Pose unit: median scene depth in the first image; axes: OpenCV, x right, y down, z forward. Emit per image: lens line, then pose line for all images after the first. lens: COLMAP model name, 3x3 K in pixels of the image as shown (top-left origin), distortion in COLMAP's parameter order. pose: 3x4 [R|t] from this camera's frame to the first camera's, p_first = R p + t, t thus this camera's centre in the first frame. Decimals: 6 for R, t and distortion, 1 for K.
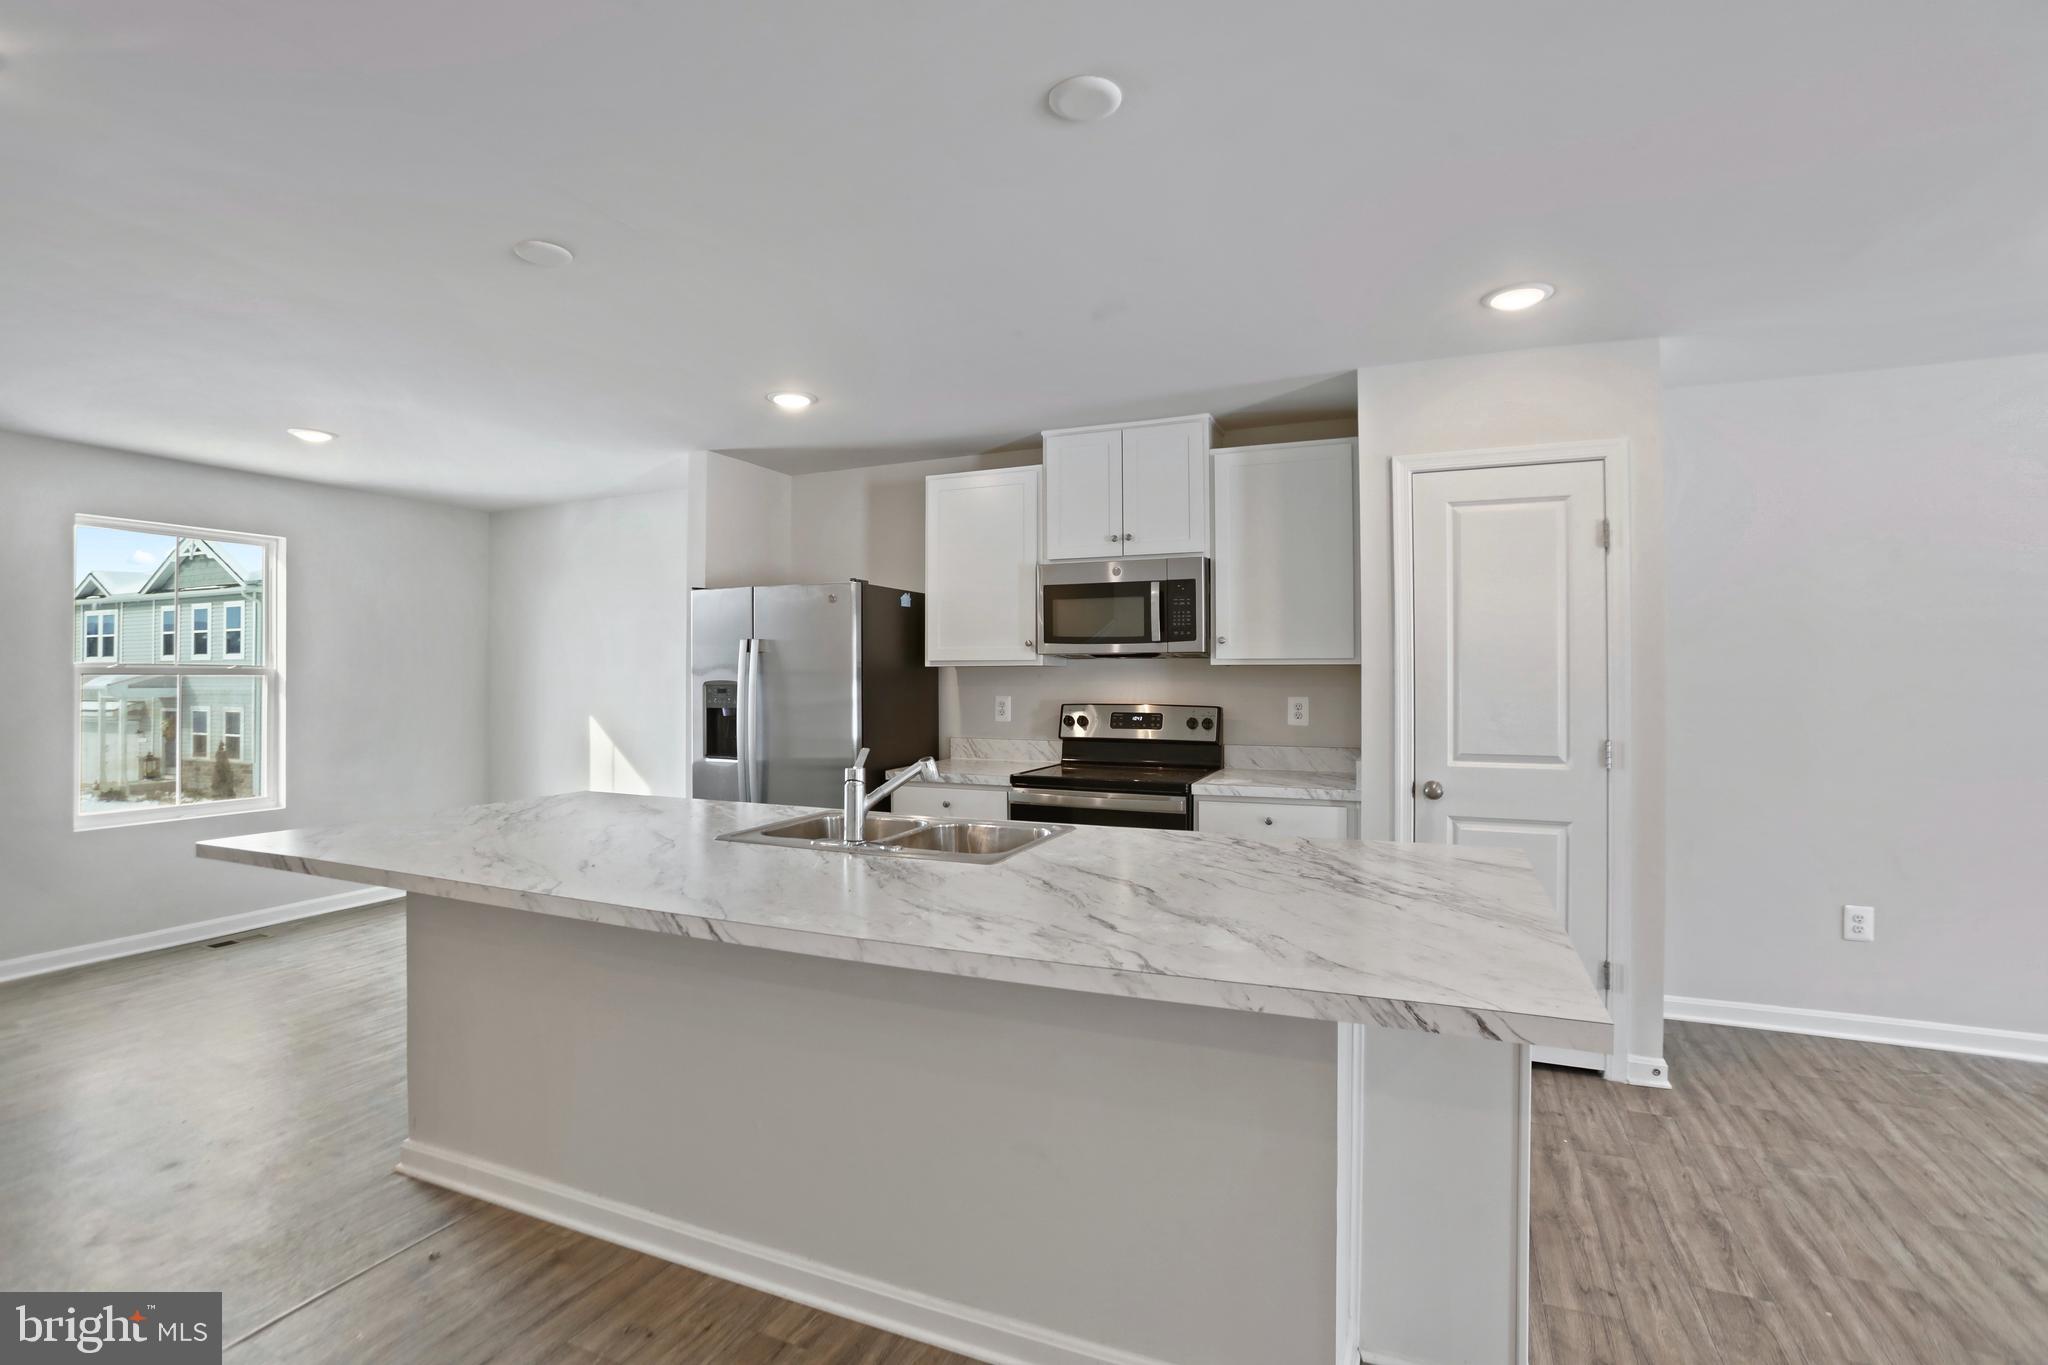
lens RADIAL K [[945.8, 0, 1024.0], [0, 945.8, 682.5], [0, 0, 1]] dist [-0.072516, 0.032464]
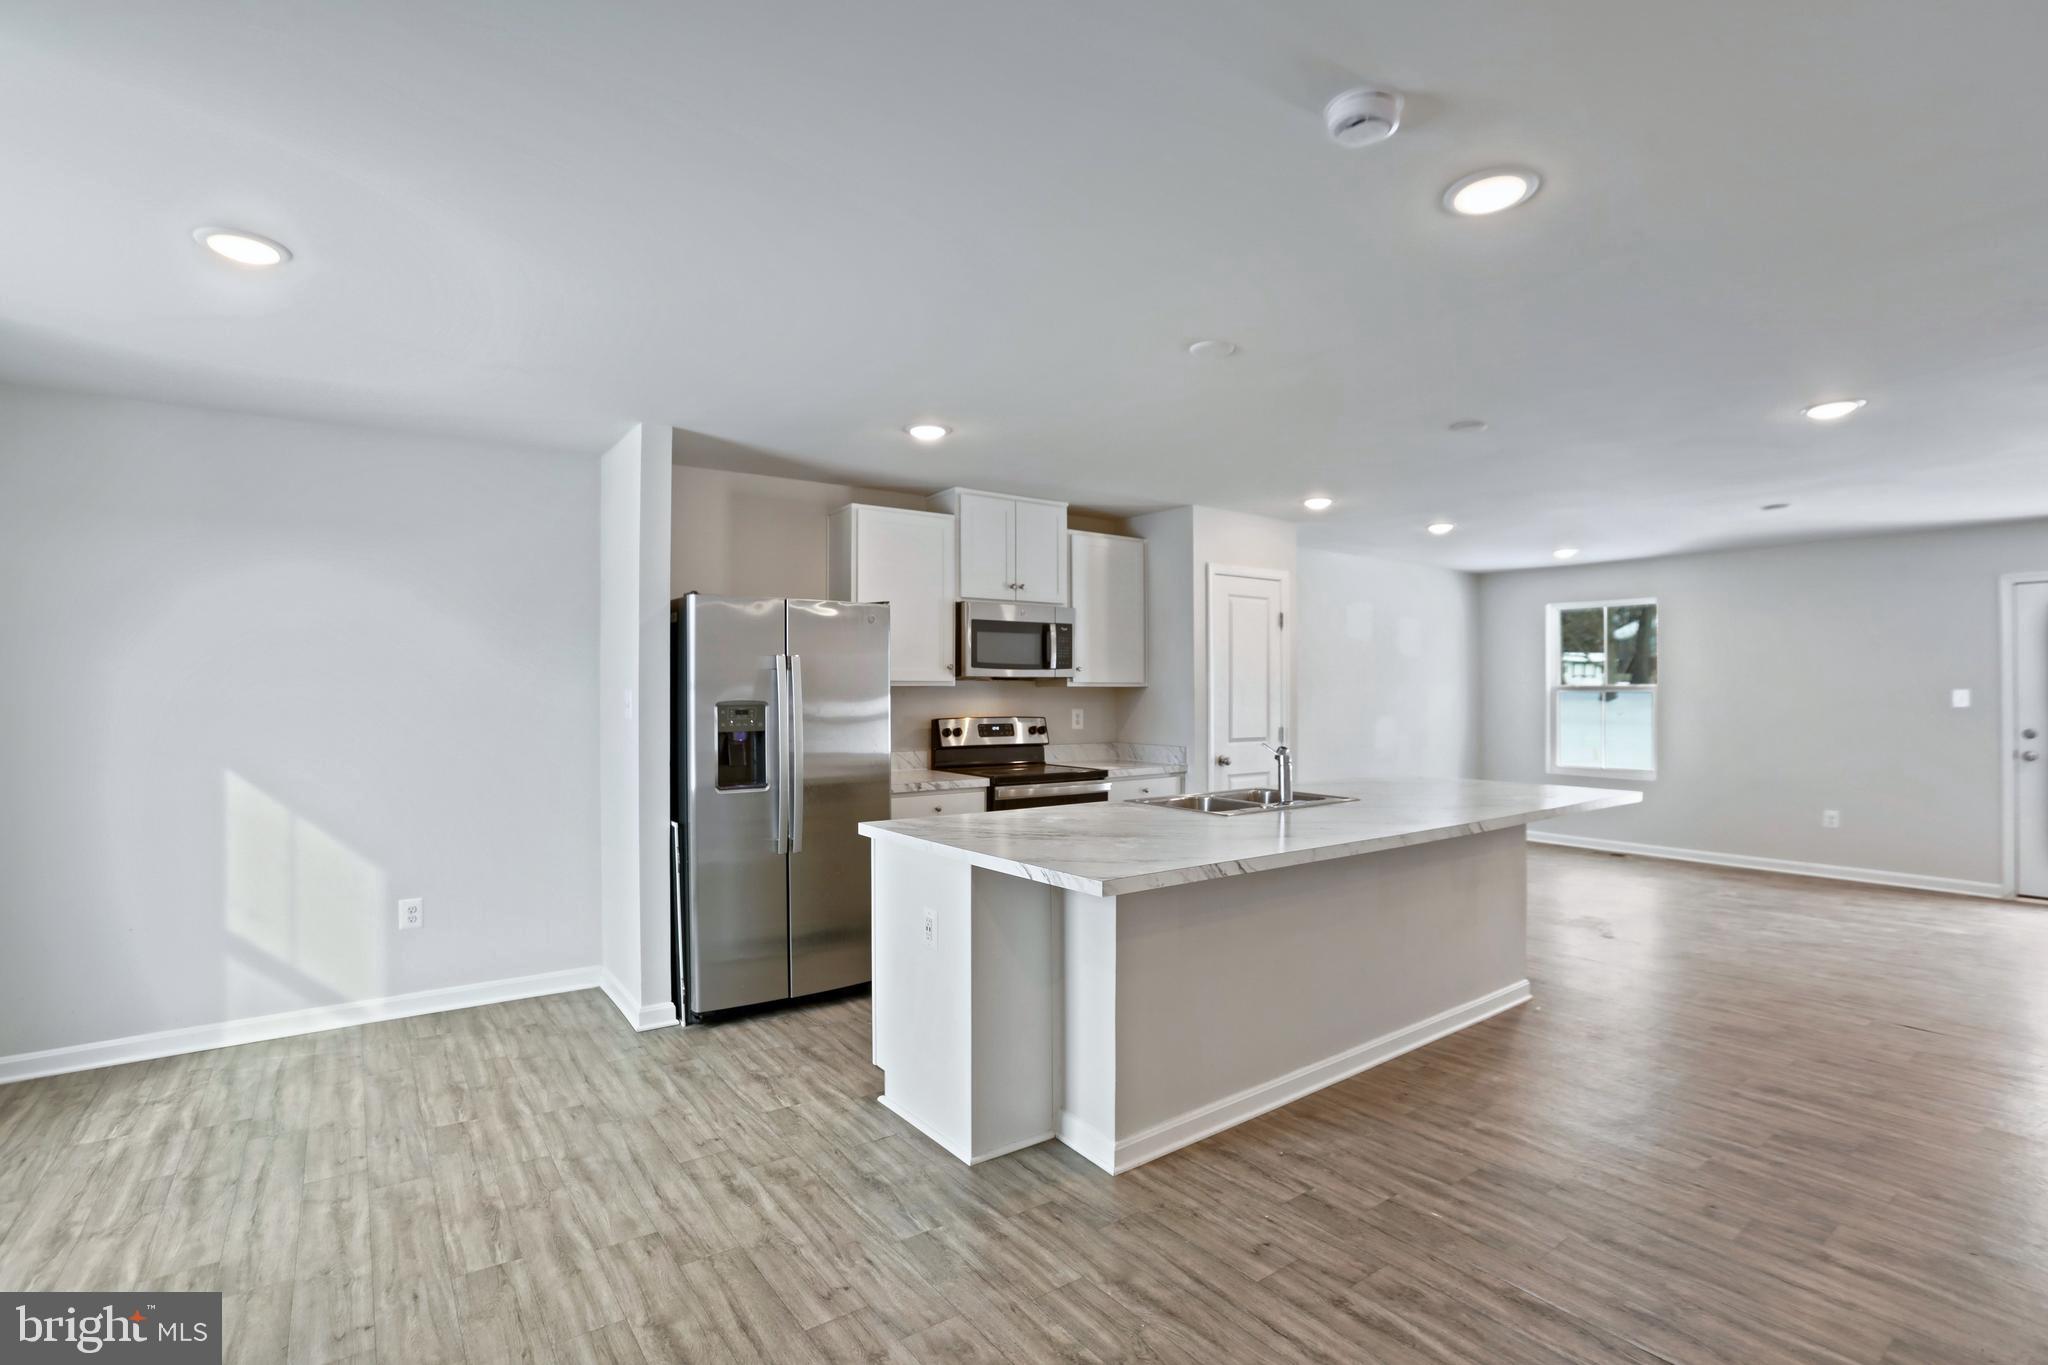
lens RADIAL K [[966.2, 0, 1066.6], [0, 966.2, 693.0], [0, 0, 1]] dist [-0.000533, 0.000025]
pose [[0.471512, 0.000013, 0.881859, -1.048446], [0.006674, 0.999971, -0.003584, -0.003953], [-0.881834, 0.007575, 0.471499, 0.333416]]
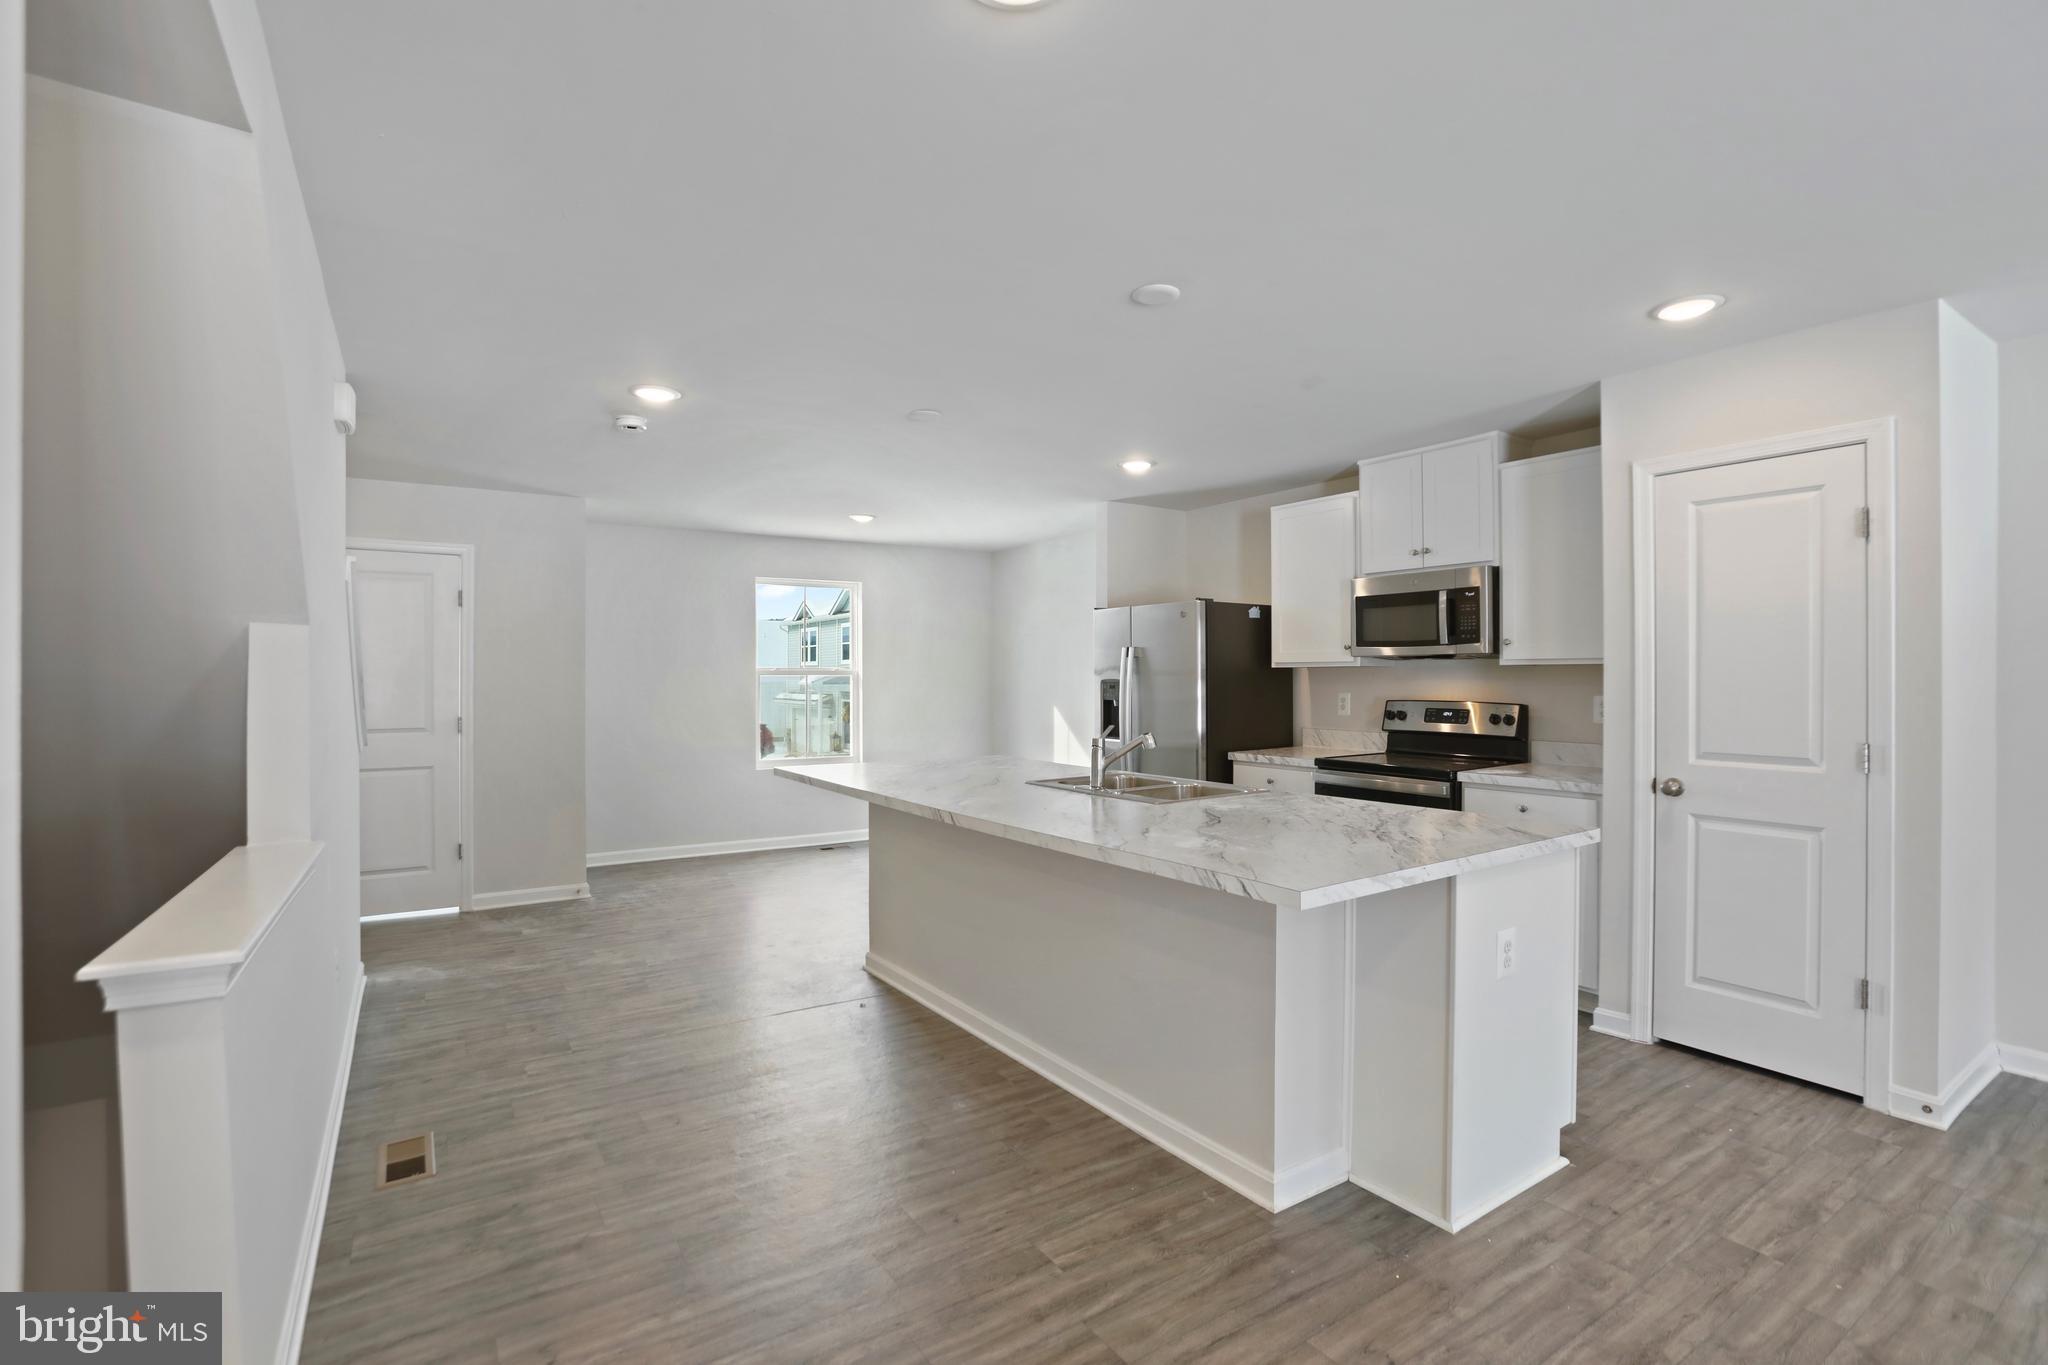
lens RADIAL K [[945.8, 0, 1024.0], [0, 945.8, 682.5], [0, 0, 1]] dist [-0.072516, 0.032464]
pose [[0.837586, 0.001687, -0.546303, 0.321208], [-0.000397, 0.999997, 0.002478, -0.000634], [0.546305, -0.001859, 0.837584, -0.185363]]
